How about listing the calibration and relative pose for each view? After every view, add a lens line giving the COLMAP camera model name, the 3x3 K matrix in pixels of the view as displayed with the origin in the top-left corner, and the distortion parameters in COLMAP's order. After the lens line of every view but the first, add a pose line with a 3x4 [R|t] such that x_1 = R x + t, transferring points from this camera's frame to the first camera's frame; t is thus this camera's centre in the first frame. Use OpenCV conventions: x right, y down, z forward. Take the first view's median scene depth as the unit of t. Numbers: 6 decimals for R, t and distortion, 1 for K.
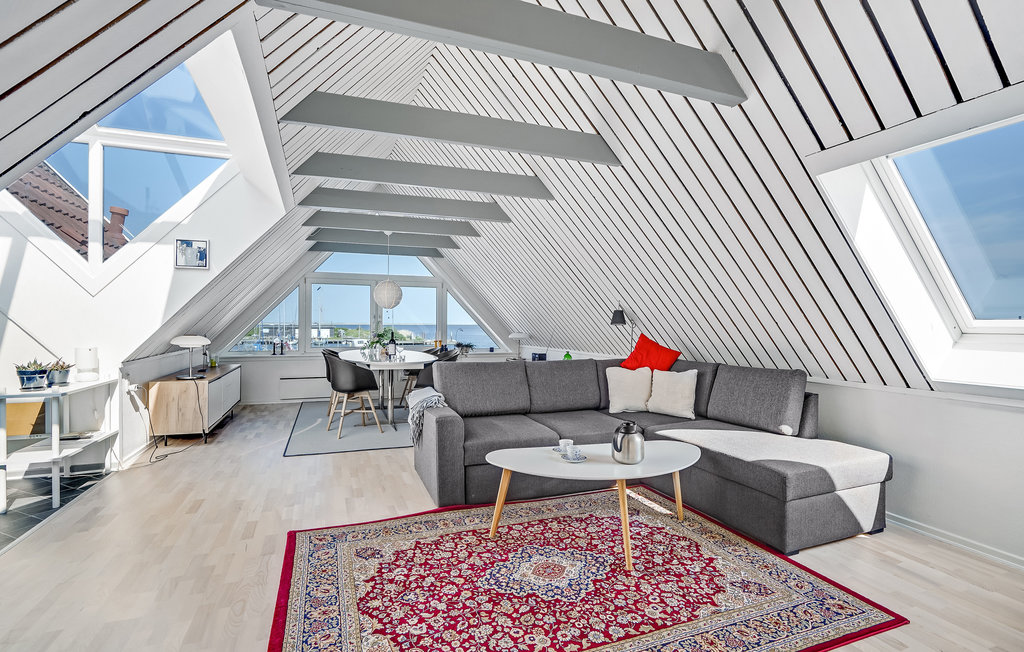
lens RADIAL K [[481.9, 0, 518.9], [0, 481.9, 323.8], [0, 0, 1]] dist [-0.026576, 0.001898]
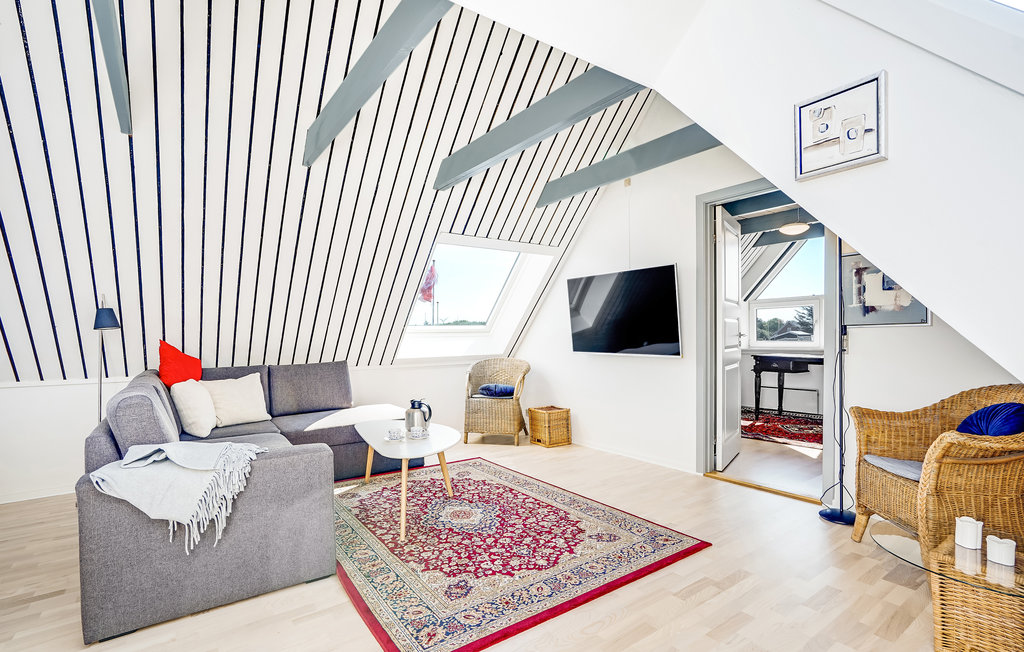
lens RADIAL K [[481.9, 0, 519.1], [0, 481.9, 334.5], [0, 0, 1]] dist [-0.026576, 0.001898]
pose [[-0.254991, -0.003593, 0.966937, -0.978957], [0.002939, 0.999986, 0.004491, 0.011807], [-0.966939, 0.003987, -0.254976, 0.925003]]
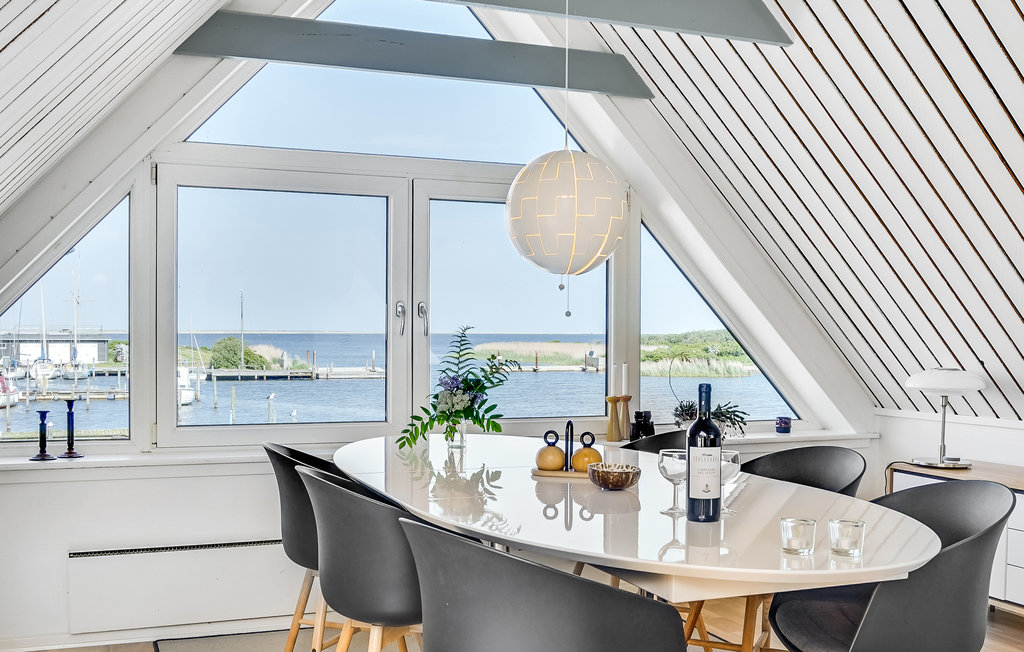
lens RADIAL K [[1063.2, 0, 510.5], [0, 1063.2, 335.8], [0, 0, 1]] dist [-0.054247, 0.000000]
pose [[0.999990, 0.000617, 0.004515, -0.625286], [-0.000636, 0.999991, 0.004310, -0.008143], [-0.004512, -0.004313, 0.999981, 1.038735]]
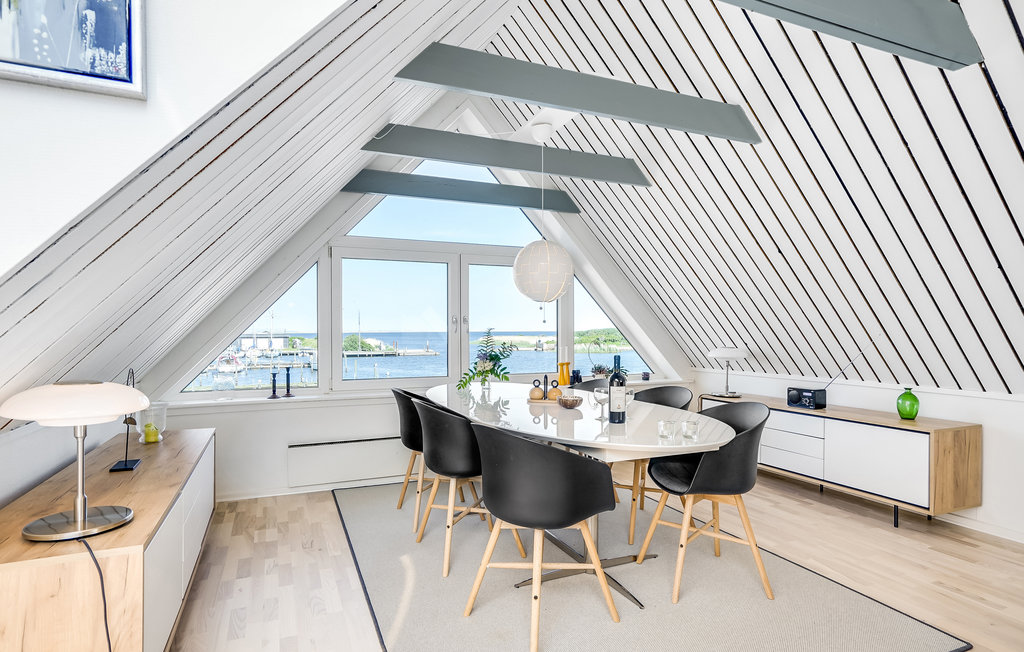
lens RADIAL K [[545.0, 0, 512.6], [0, 545.0, 328.8], [0, 0, 1]] dist [-0.008144, 0.000251]
pose [[0.999451, -0.007925, 0.032180, -0.661851], [0.008008, 0.999965, -0.002474, -0.008771], [-0.032160, 0.002731, 0.999479, 1.005846]]
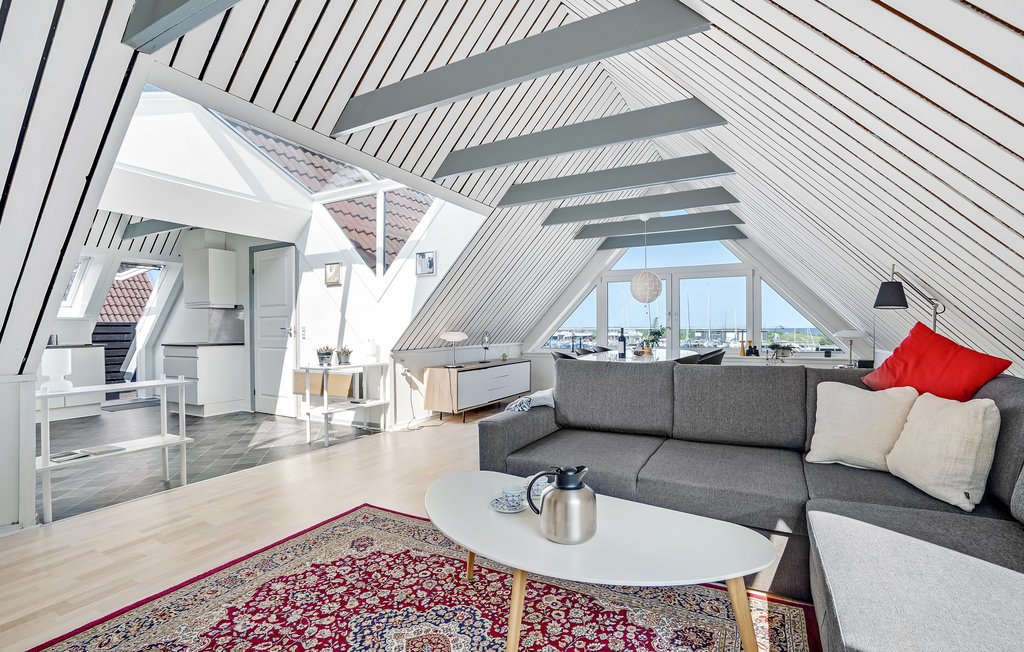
lens RADIAL K [[481.9, 0, 516.4], [0, 481.9, 324.0], [0, 0, 1]] dist [-0.026576, 0.001898]
pose [[0.642059, -0.016660, -0.766474, 0.543440], [0.010122, 0.999861, -0.013253, 0.036795], [0.766588, 0.000751, 0.642138, 0.507208]]
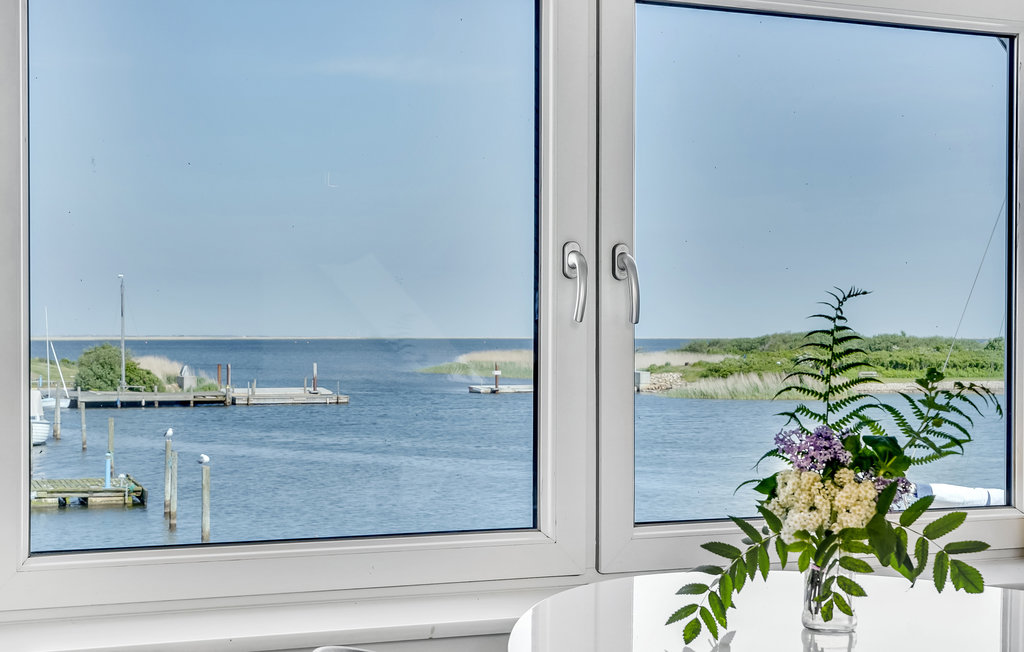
lens RADIAL K [[1510.8, 0, 511.1], [0, 1510.8, 323.5], [0, 0, 1]] dist [0.027522, 0.000000]
pose [[0.999953, -0.003122, 0.009177, -0.824388], [0.003194, 0.999965, -0.007760, 0.005355], [-0.009152, 0.007789, 0.999928, 1.670360]]
